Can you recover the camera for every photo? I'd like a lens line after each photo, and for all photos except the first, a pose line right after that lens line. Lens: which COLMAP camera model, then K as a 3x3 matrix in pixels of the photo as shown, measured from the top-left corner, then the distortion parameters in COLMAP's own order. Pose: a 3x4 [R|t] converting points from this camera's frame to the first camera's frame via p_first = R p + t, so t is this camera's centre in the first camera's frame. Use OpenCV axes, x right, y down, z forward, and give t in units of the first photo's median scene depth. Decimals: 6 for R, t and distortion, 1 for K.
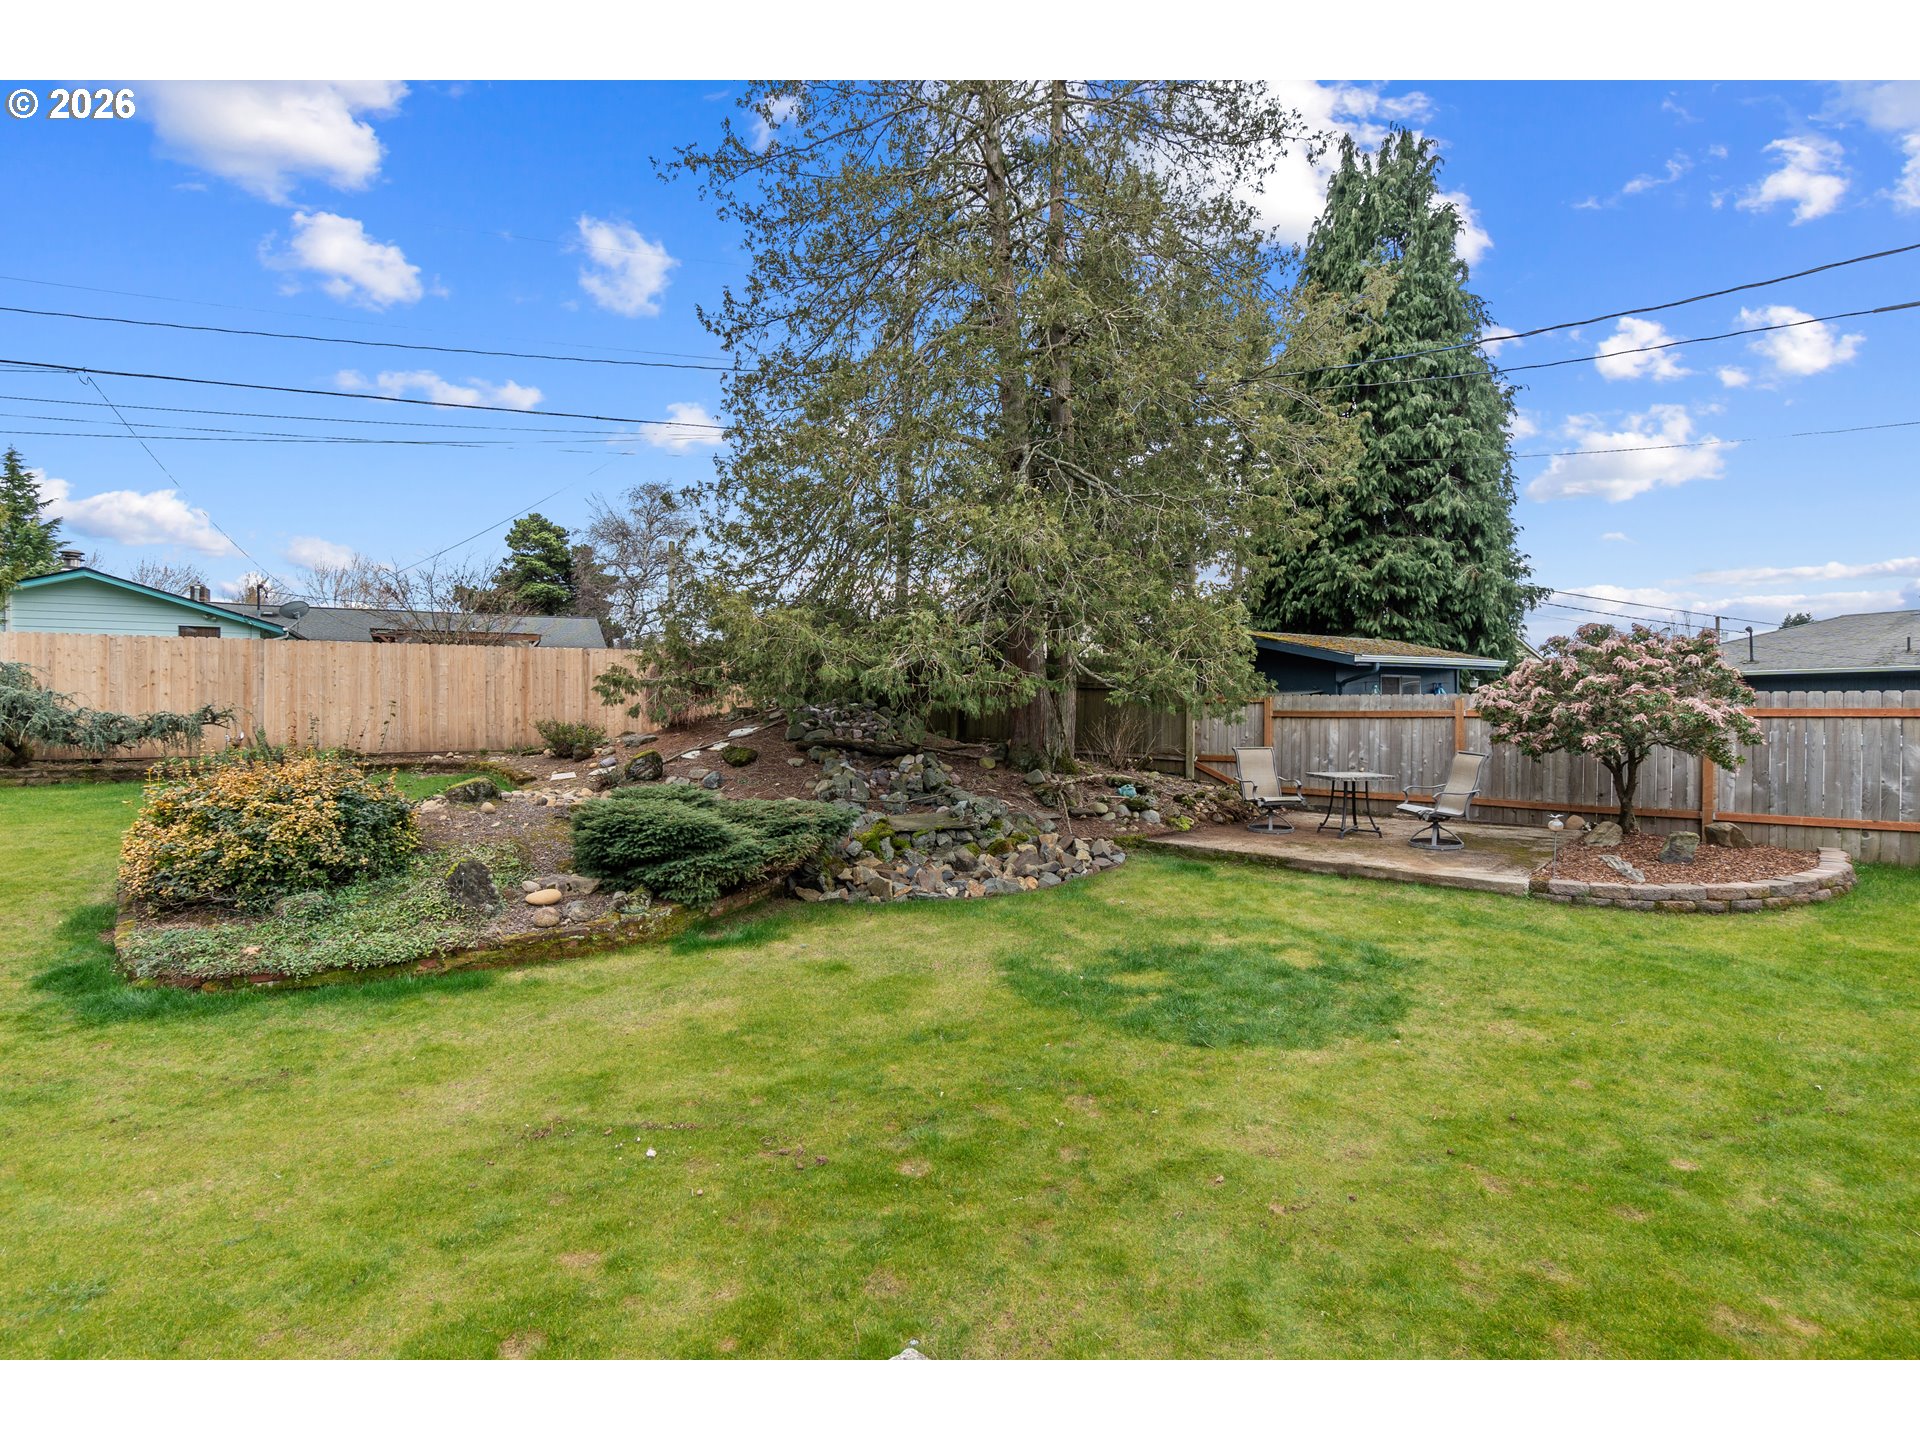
lens RADIAL K [[908.0, 0, 948.6], [0, 908.0, 717.0], [0, 0, 1]] dist [-0.003088, -0.000142]
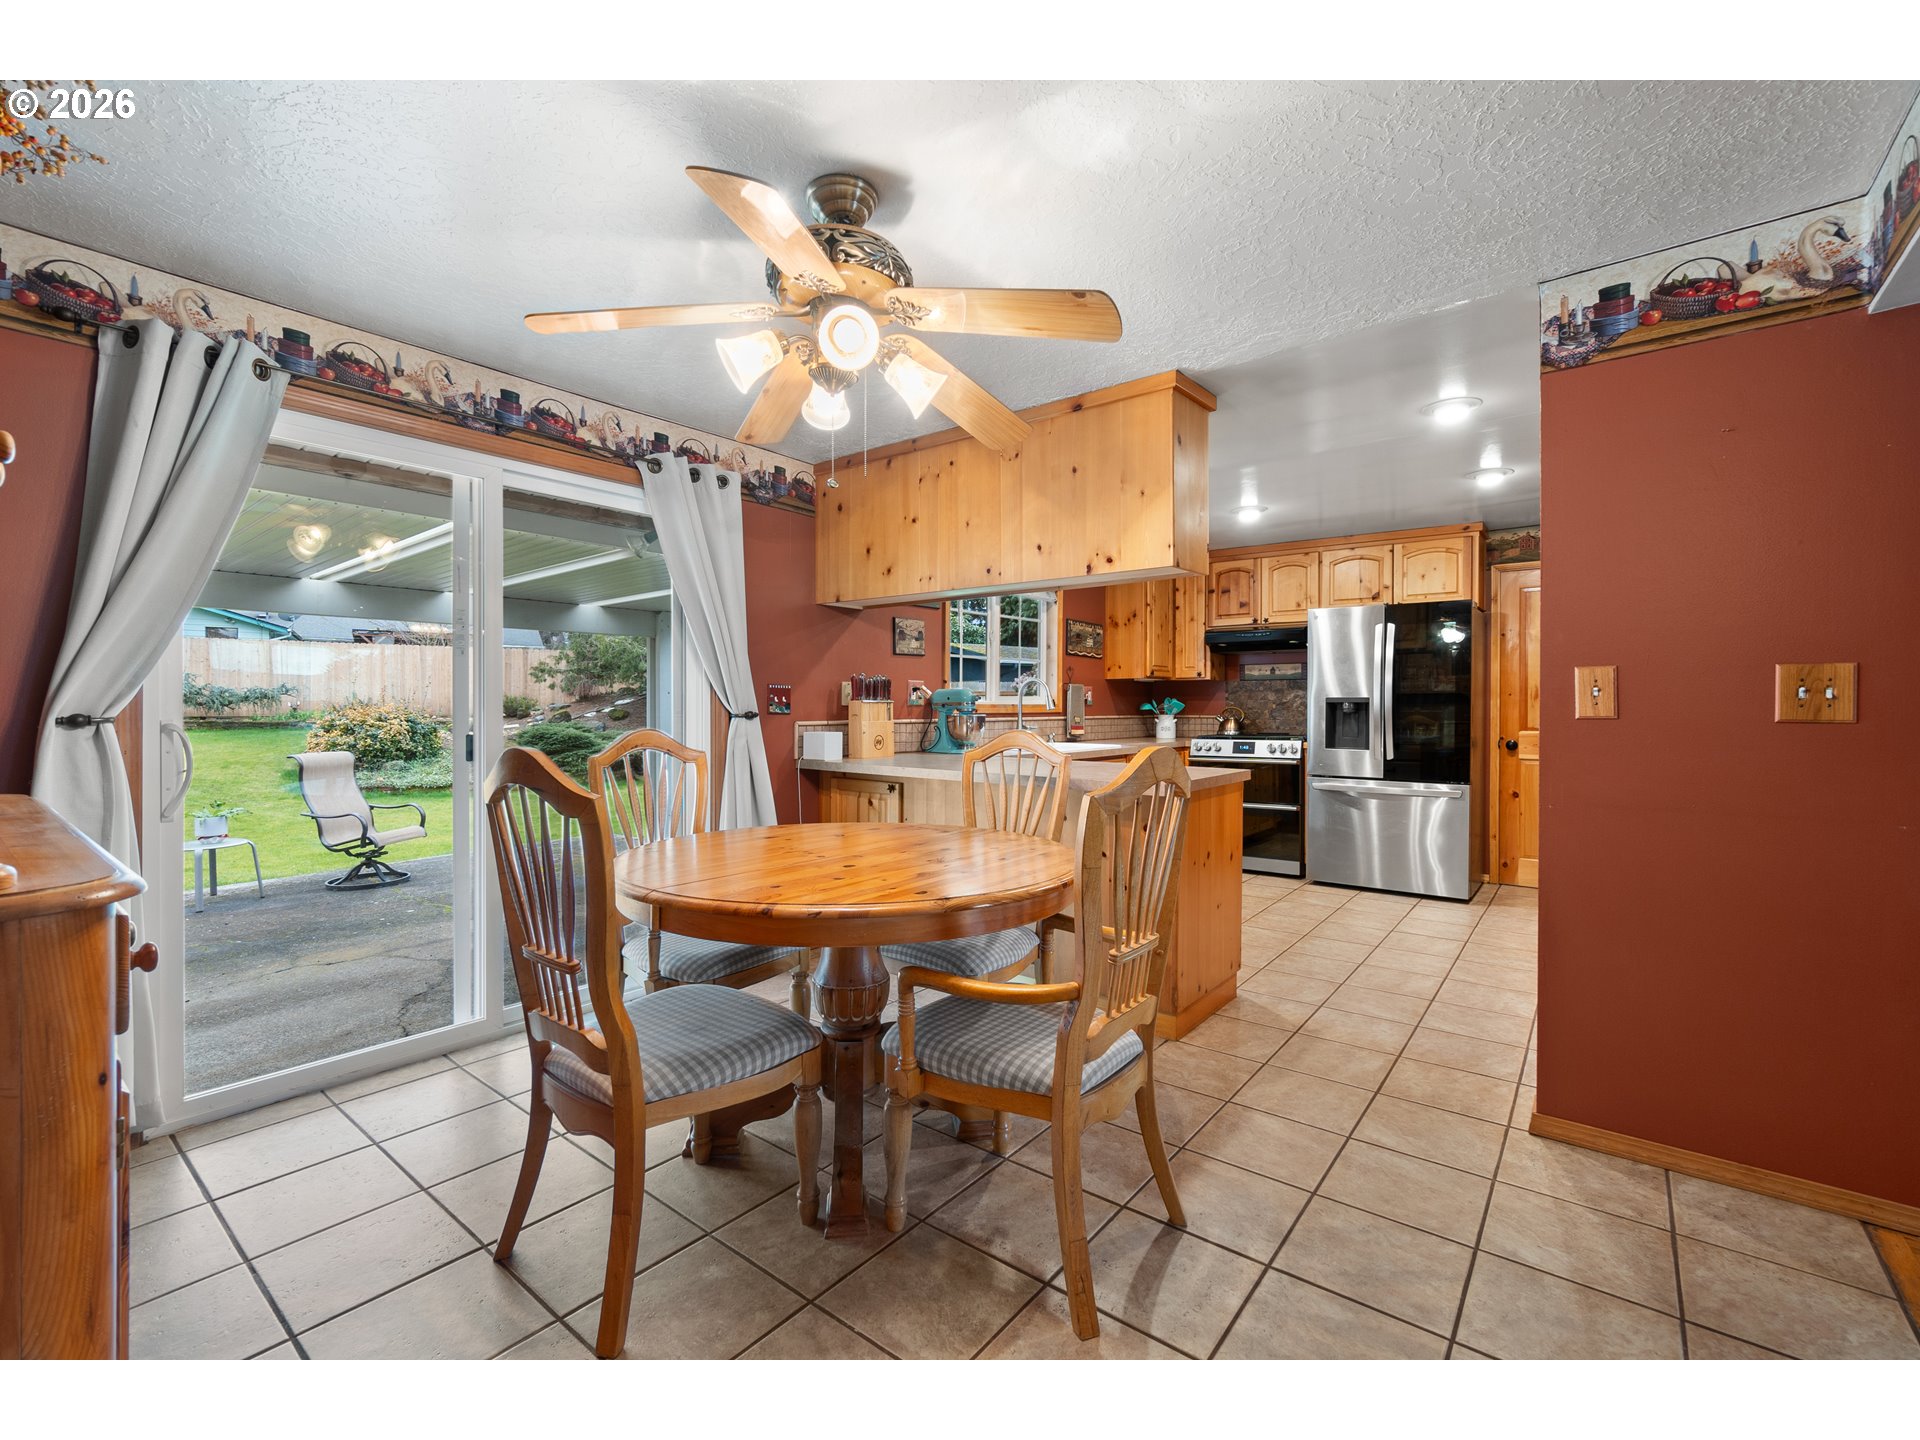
lens RADIAL K [[835.8, 0, 953.1], [0, 835.8, 710.6], [0, 0, 1]] dist [-0.002652, -0.000564]
pose [[0.995709, 0.002848, 0.092500, 0.198664], [-0.002977, 0.999995, 0.001256, 0.025090], [-0.092496, -0.001526, 0.995712, -0.493766]]
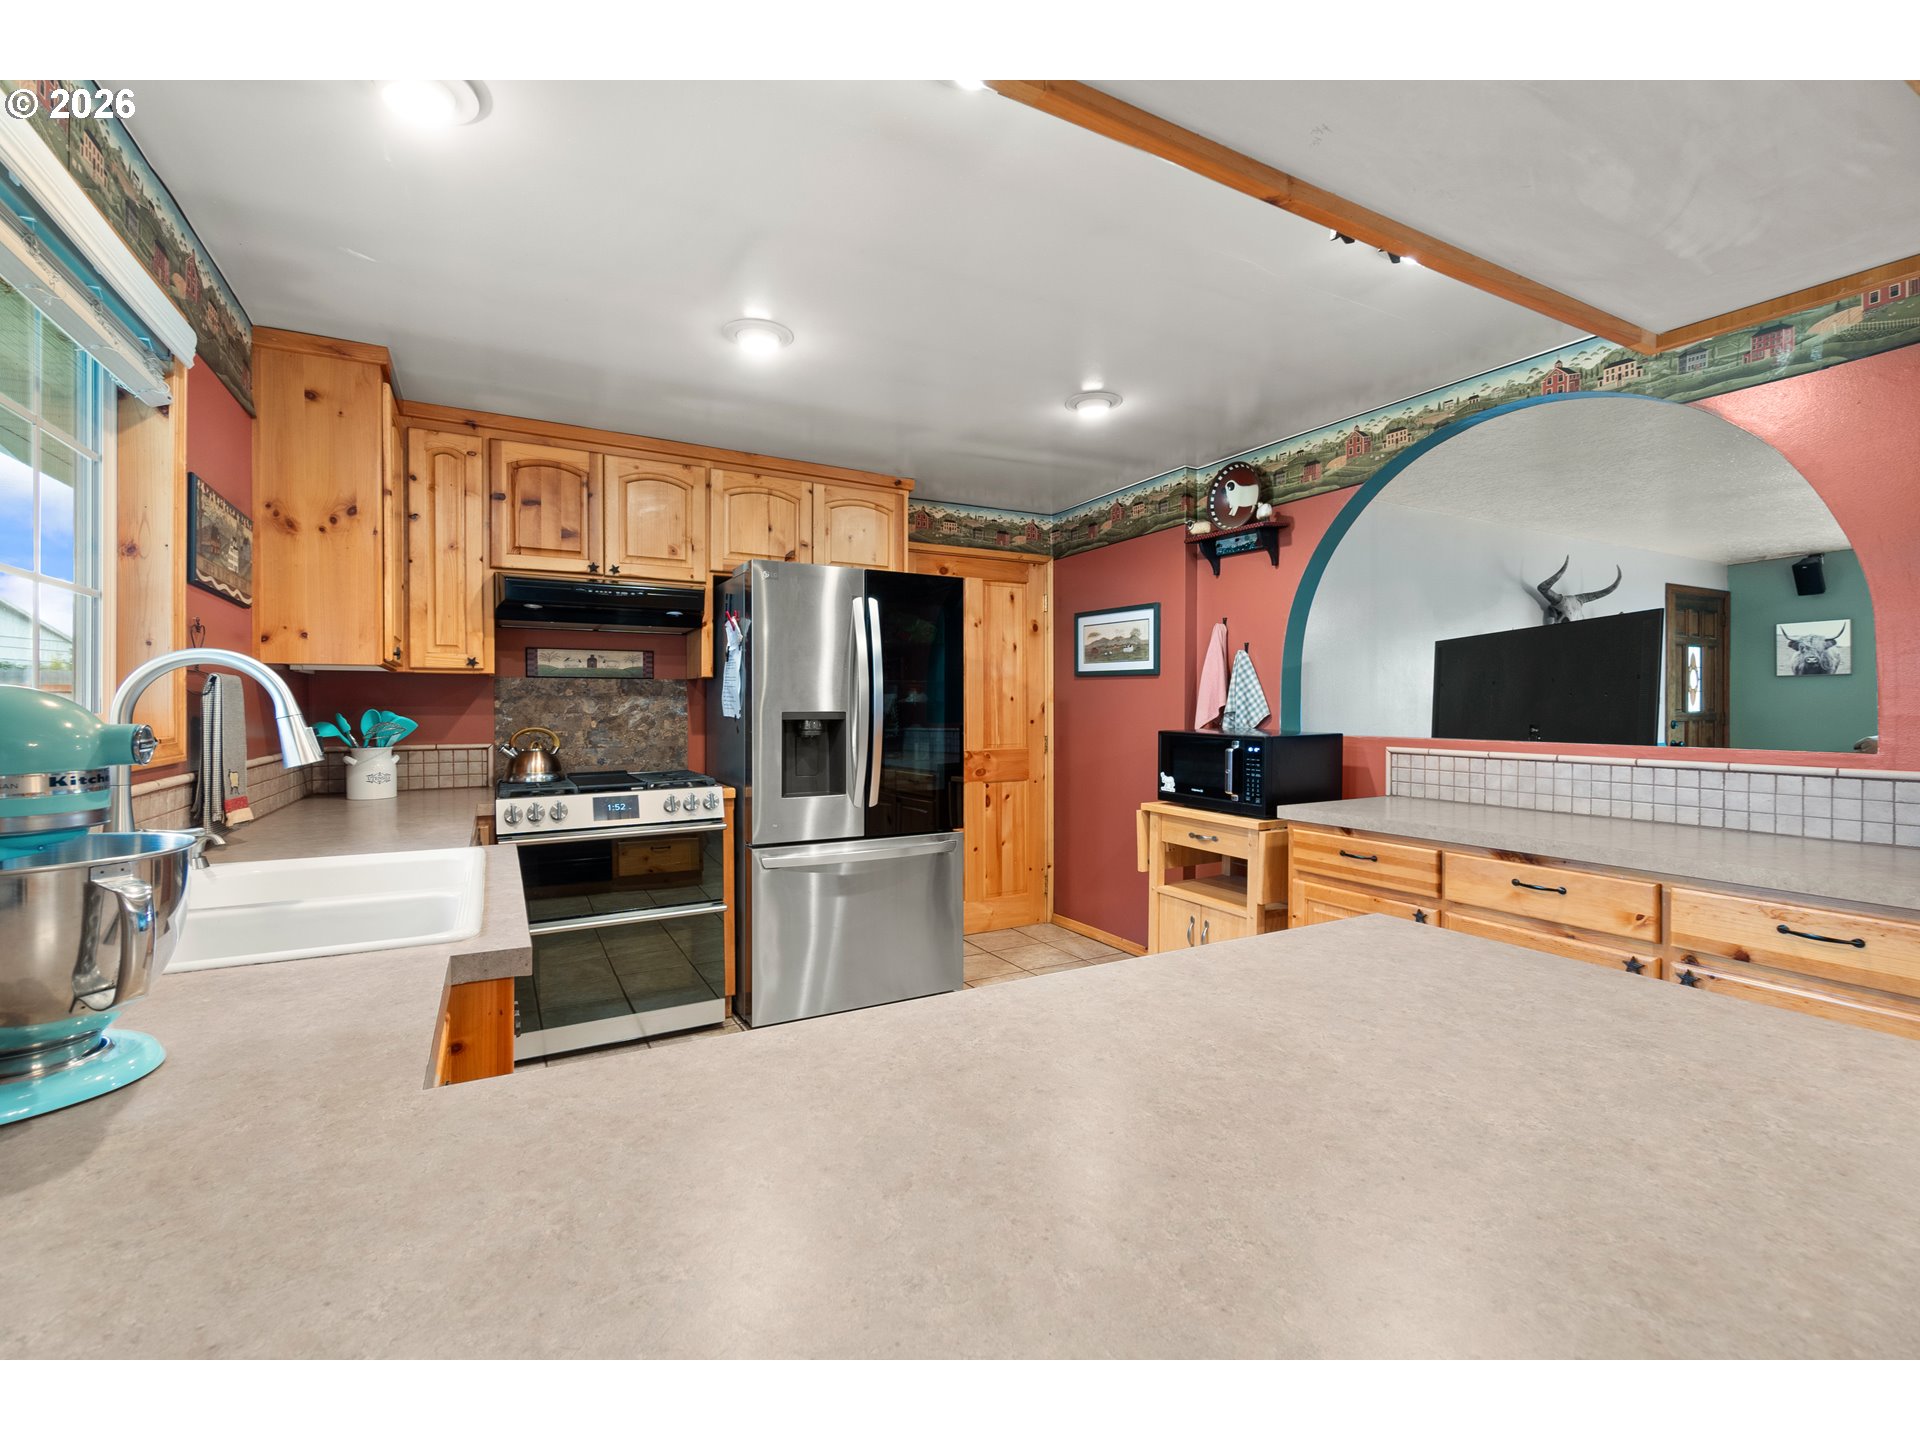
lens RADIAL K [[835.8, 0, 953.1], [0, 835.8, 710.6], [0, 0, 1]] dist [-0.002652, -0.000564]
pose [[0.298579, -0.004128, 0.954376, 0.201324], [0.006607, 0.999976, 0.002258, 0.019097], [-0.954362, 0.005632, 0.298599, -0.258332]]
